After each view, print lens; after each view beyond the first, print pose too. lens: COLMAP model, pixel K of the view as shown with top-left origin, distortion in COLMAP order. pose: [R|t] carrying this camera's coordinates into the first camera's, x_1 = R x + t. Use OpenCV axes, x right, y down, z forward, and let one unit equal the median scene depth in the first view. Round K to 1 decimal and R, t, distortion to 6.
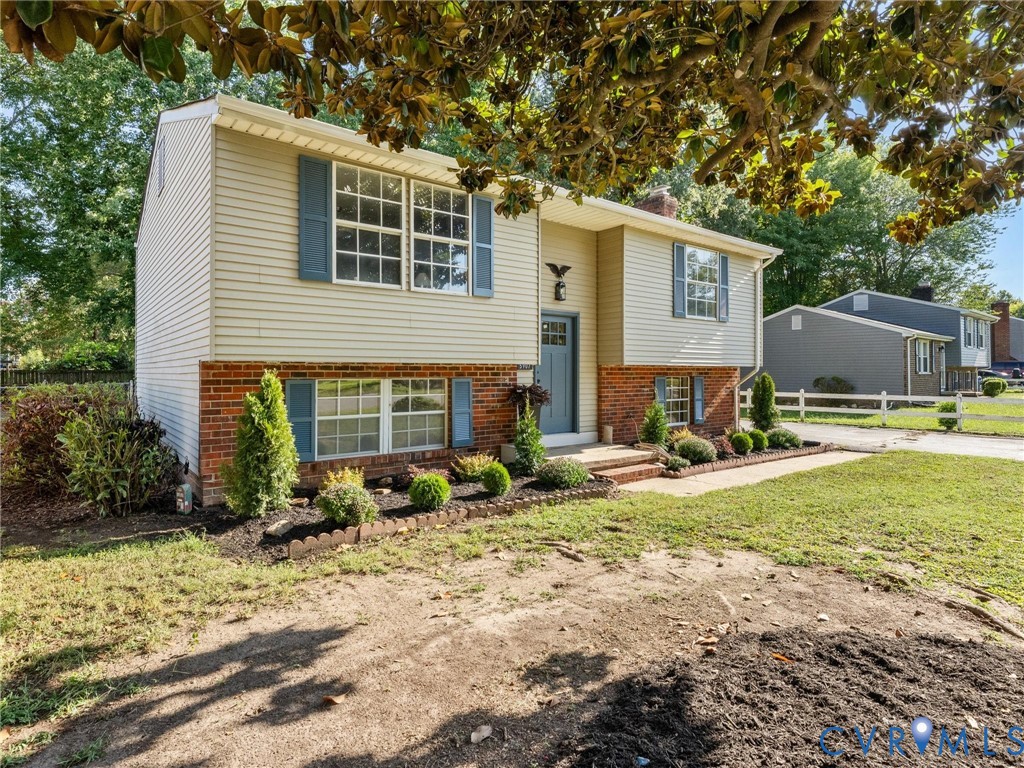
lens RADIAL K [[563.1, 0, 507.3], [0, 563.1, 368.1], [0, 0, 1]] dist [-0.002233, -0.001797]
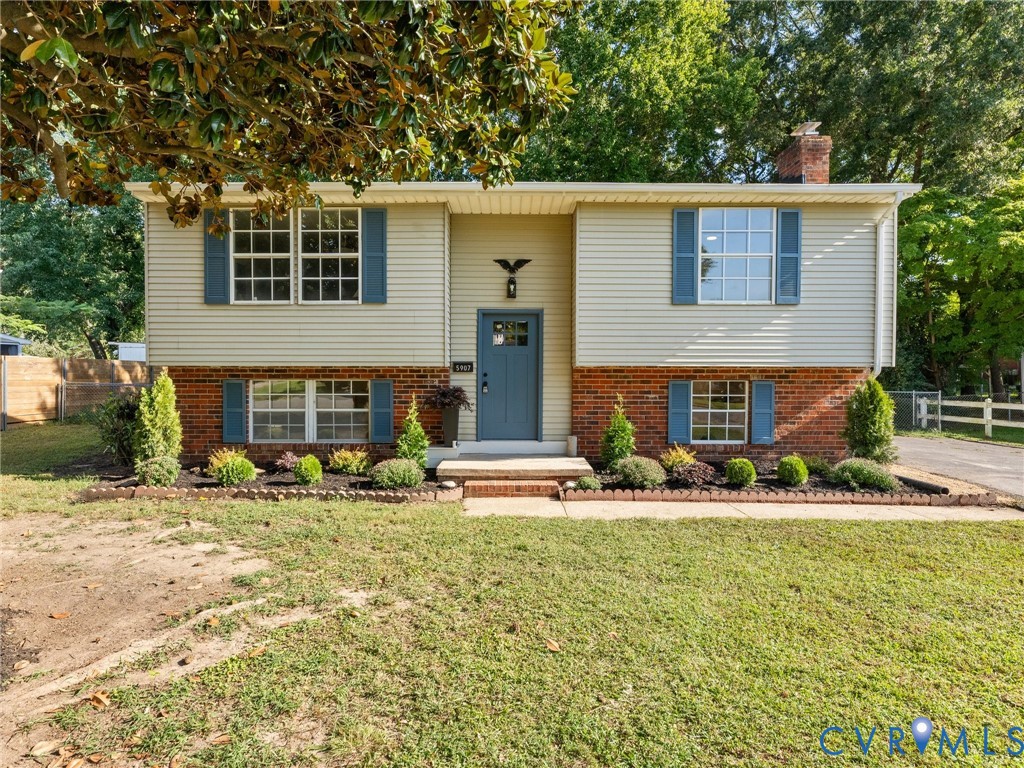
lens RADIAL K [[562.3, 0, 510.2], [0, 562.3, 387.4], [0, 0, 1]] dist [-0.002812, -0.001002]
pose [[0.786444, 0.015270, -0.617473, 0.852239], [0.002494, 0.999608, 0.027897, 0.003124], [0.617657, -0.023479, 0.786097, 0.334140]]
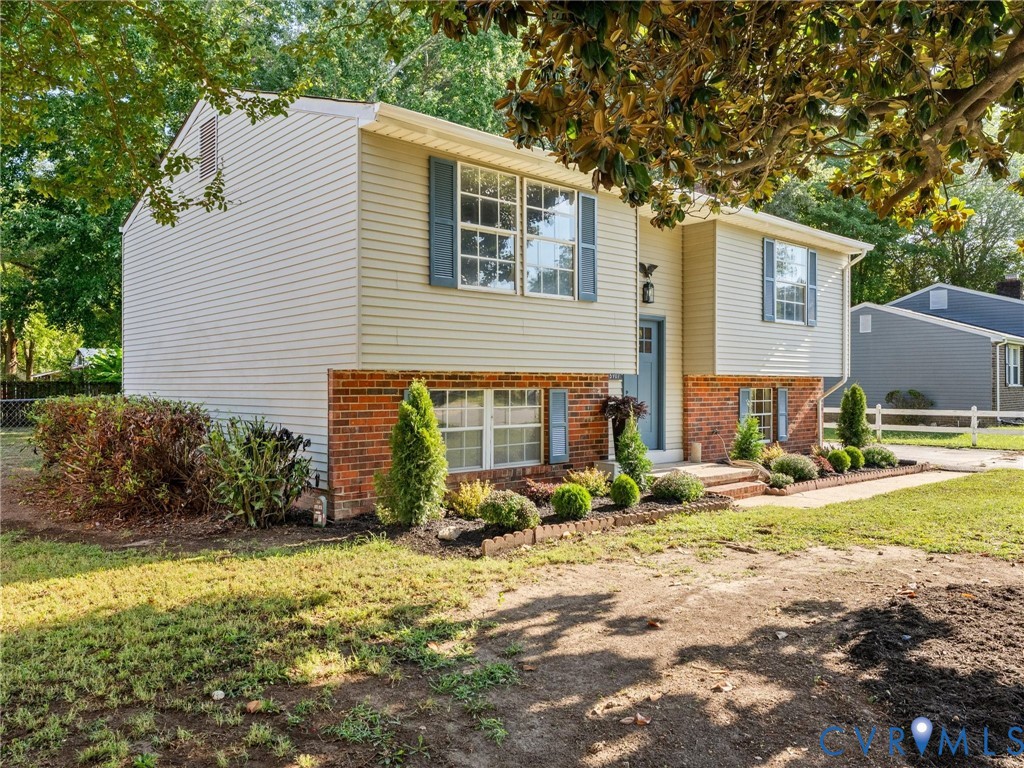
lens RADIAL K [[768.2, 0, 503.3], [0, 768.2, 388.0], [0, 0, 1]] dist [-0.007394, -0.000987]
pose [[0.998006, -0.000091, 0.063122, -0.274247], [-0.000562, 0.999947, 0.010319, 0.004191], [-0.063120, -0.010334, 0.997952, -0.274213]]
